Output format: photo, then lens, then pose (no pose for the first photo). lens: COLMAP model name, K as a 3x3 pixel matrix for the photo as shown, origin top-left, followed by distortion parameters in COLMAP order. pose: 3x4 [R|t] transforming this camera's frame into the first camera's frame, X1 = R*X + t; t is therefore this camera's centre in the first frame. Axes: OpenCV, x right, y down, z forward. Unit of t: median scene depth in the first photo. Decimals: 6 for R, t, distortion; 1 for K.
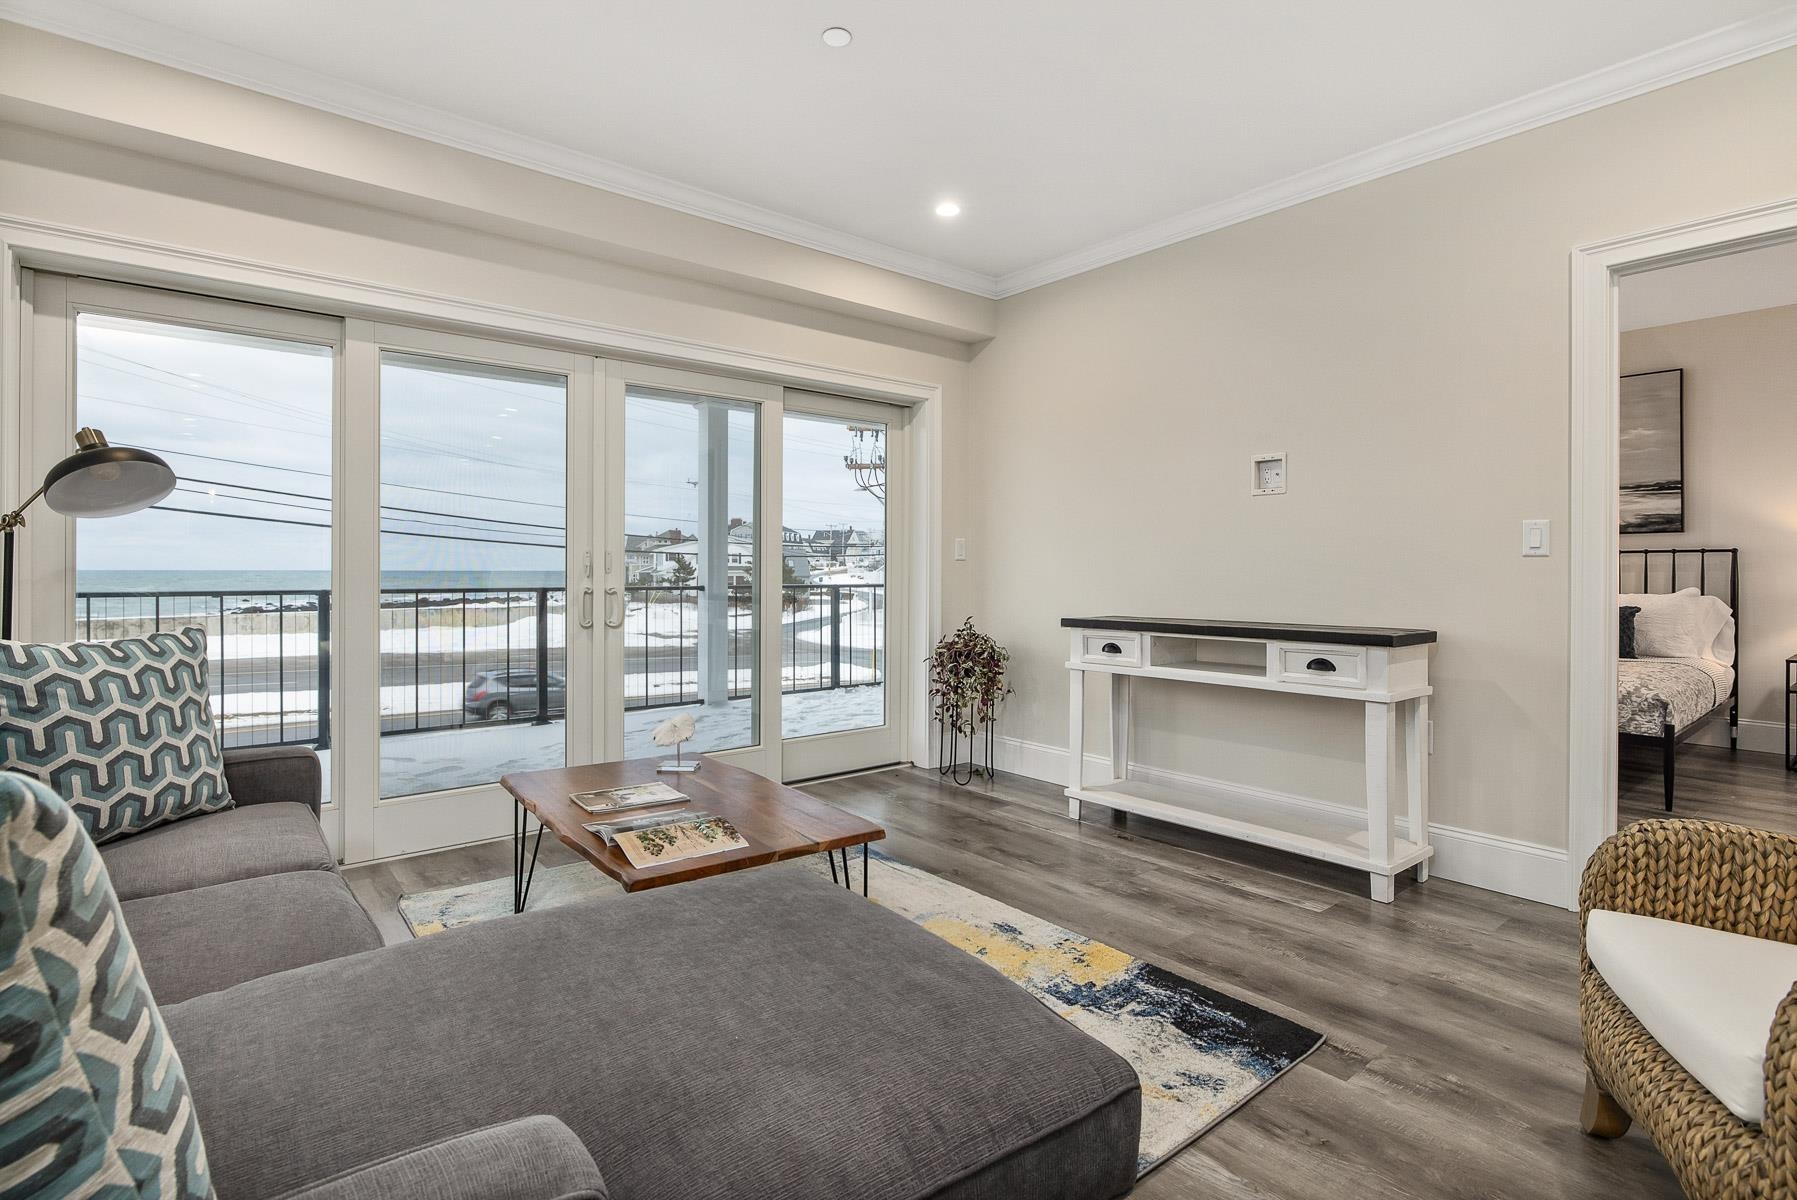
lens RADIAL K [[895.5, 0, 897.1], [0, 895.5, 569.8], [0, 0, 1]] dist [0.002011, 0.000458]
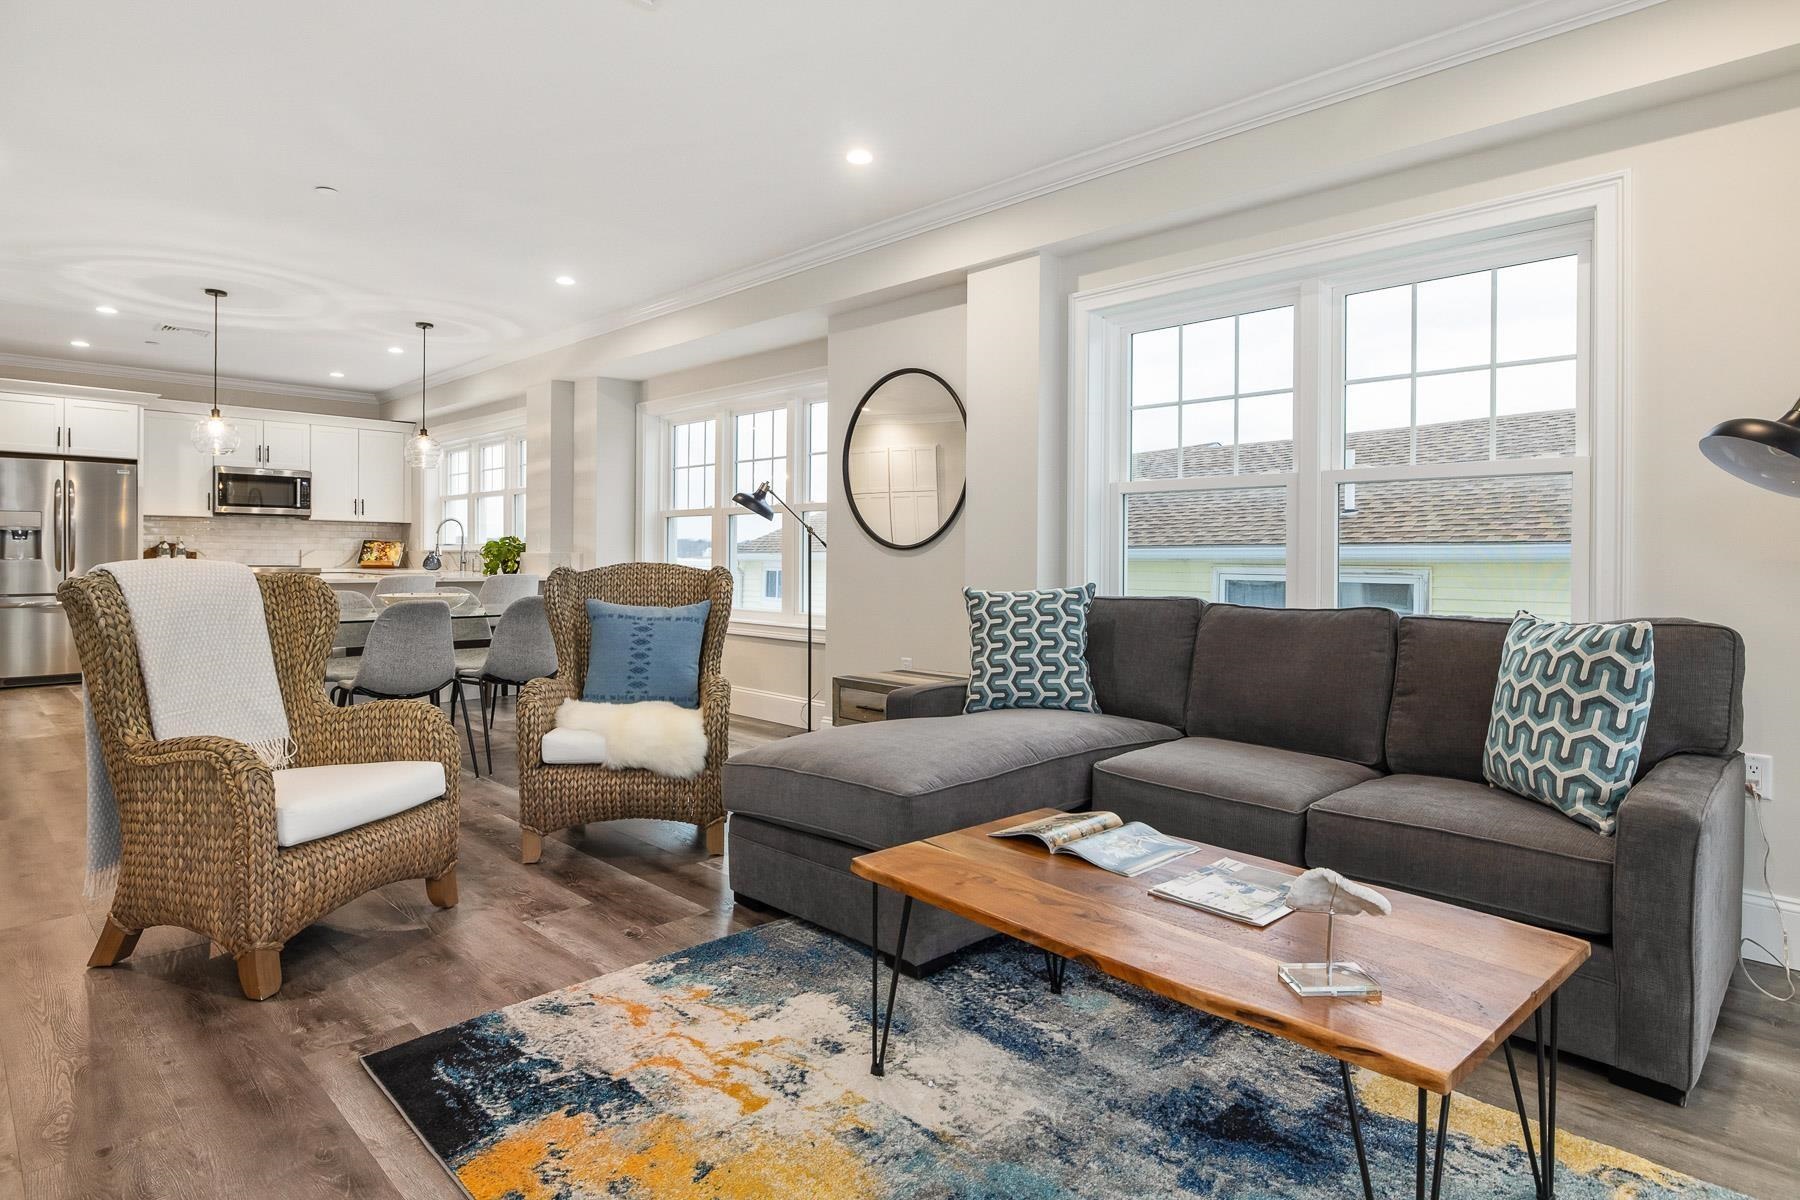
lens RADIAL K [[946.3, 0, 898.1], [0, 946.3, 567.9], [0, 0, 1]] dist [-0.005695, -0.000709]
pose [[-0.993760, -0.007692, -0.111273, 0.025390], [-0.009118, 0.999883, 0.012317, 0.003679], [0.111165, 0.013255, -0.993714, 1.102680]]
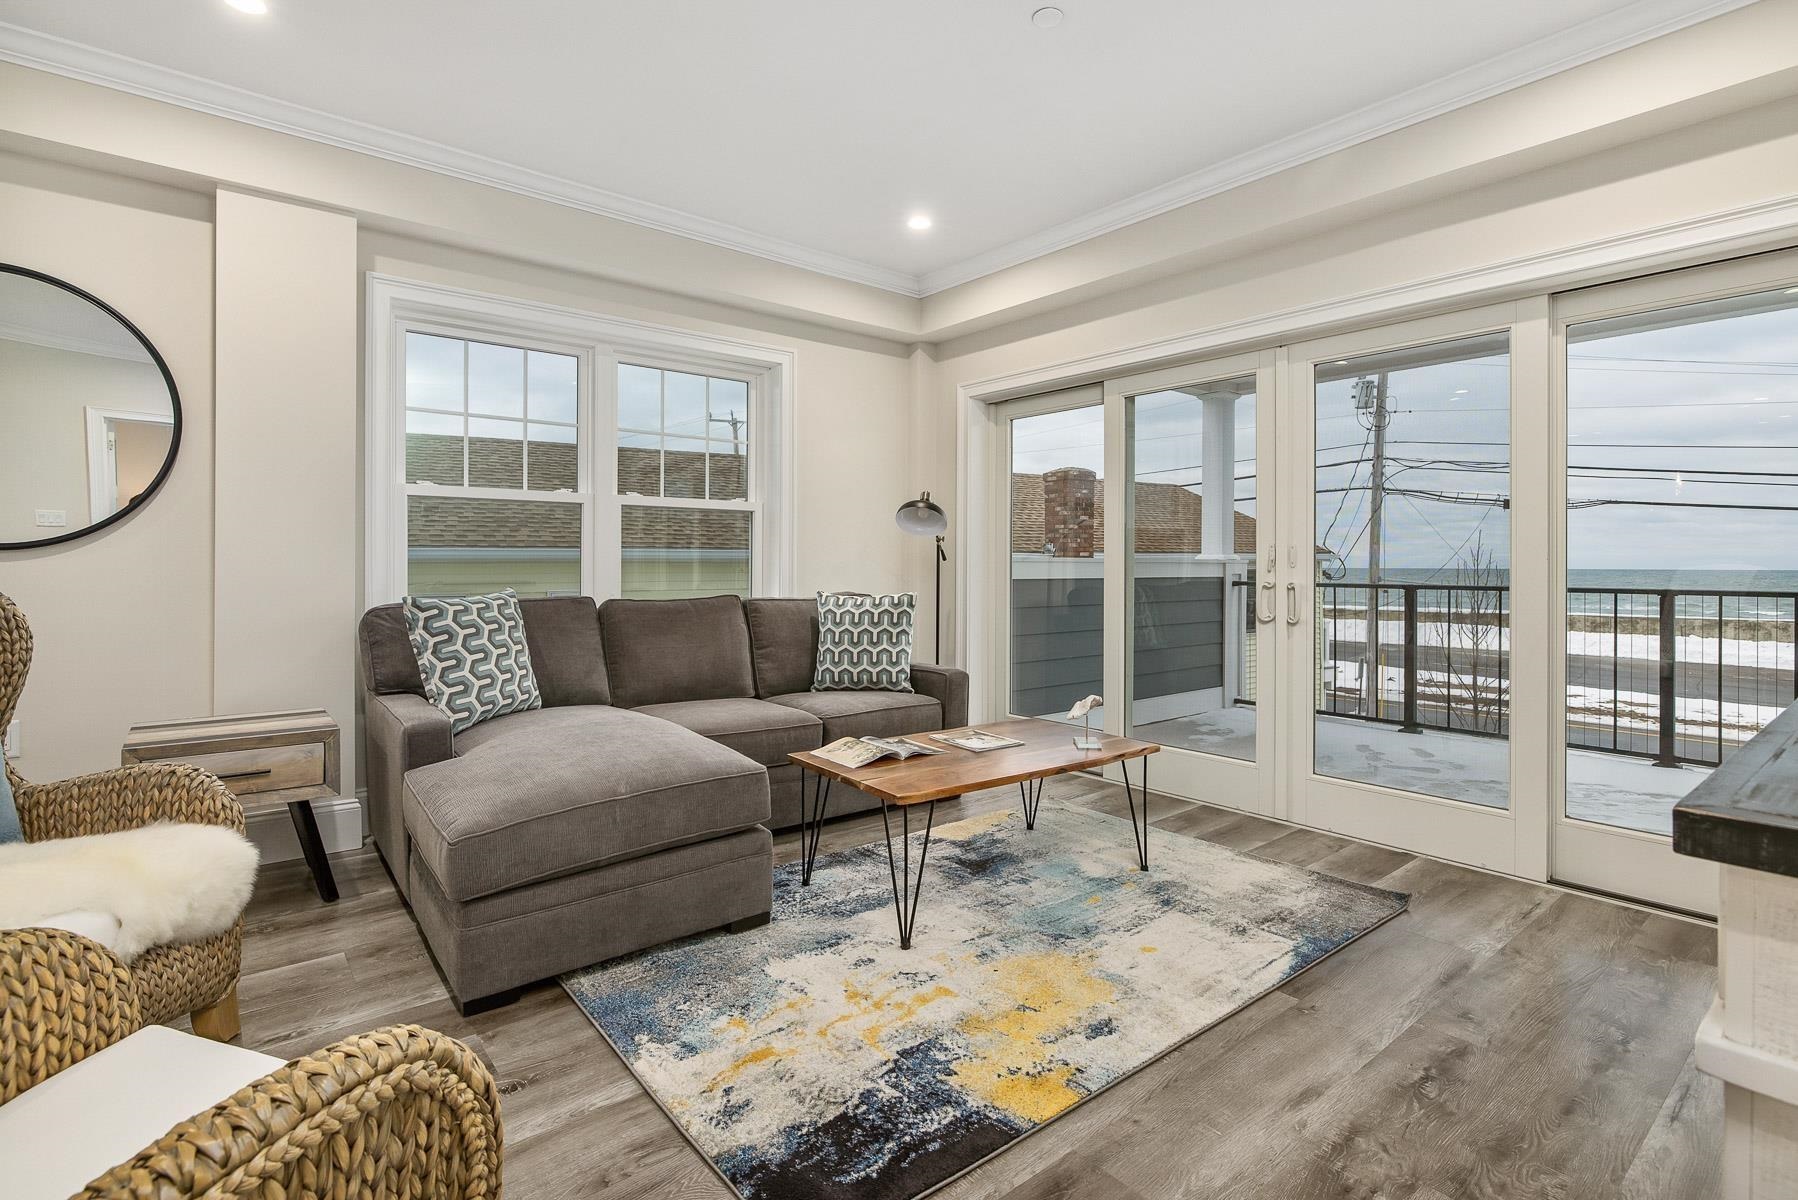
lens RADIAL K [[853.8, 0, 897.3], [0, 853.8, 562.6], [0, 0, 1]] dist [-0.005367, -0.000559]
pose [[-0.009797, -0.001200, -0.999951, 0.606995], [-0.006293, 0.999980, -0.001139, 0.002564], [0.999932, 0.006281, -0.009804, 0.589689]]
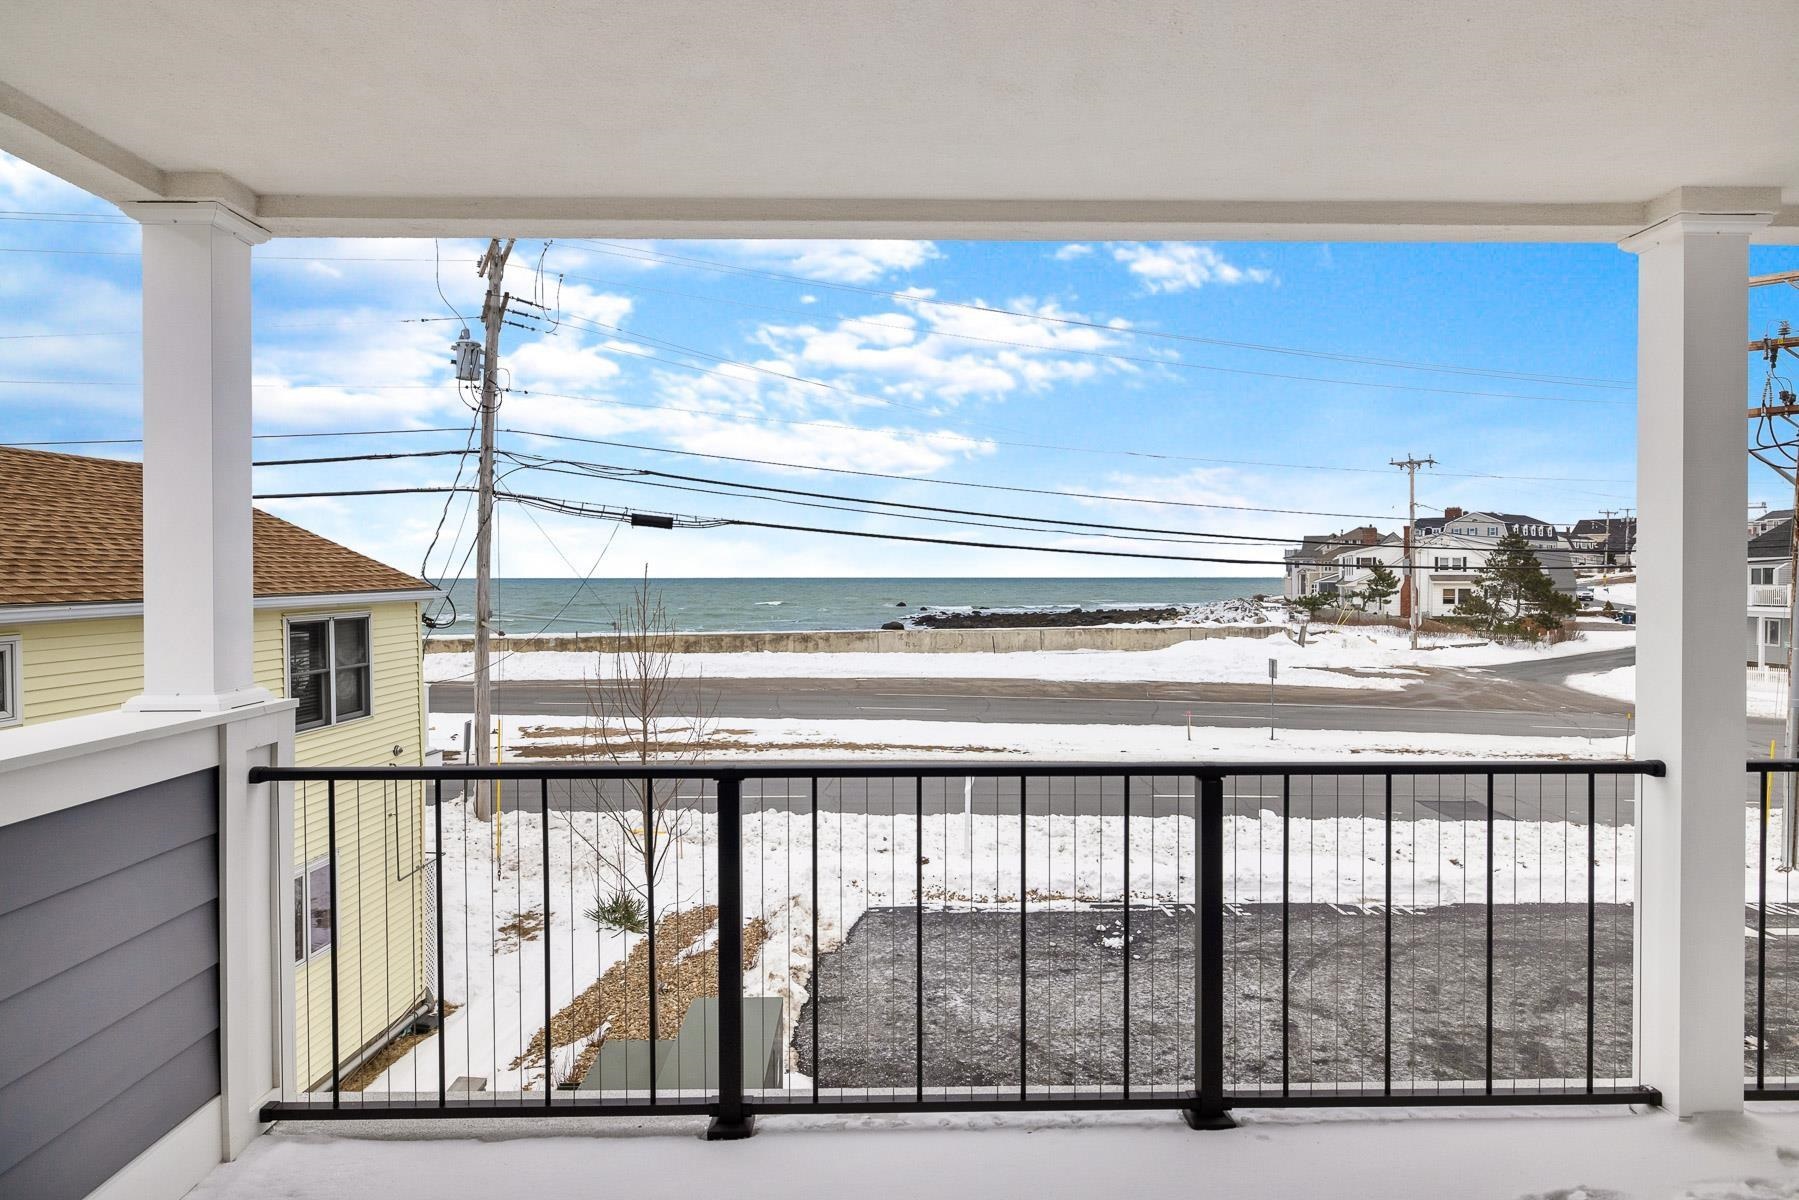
lens RADIAL K [[1027.8, 0, 895.7], [0, 1027.8, 573.9], [0, 0, 1]] dist [-0.002231, -0.000679]
pose [[0.787475, -0.002326, -0.616343, -0.401536], [0.003539, 0.999993, 0.000748, -0.108508], [0.616337, -0.002771, 0.787478, 0.994078]]
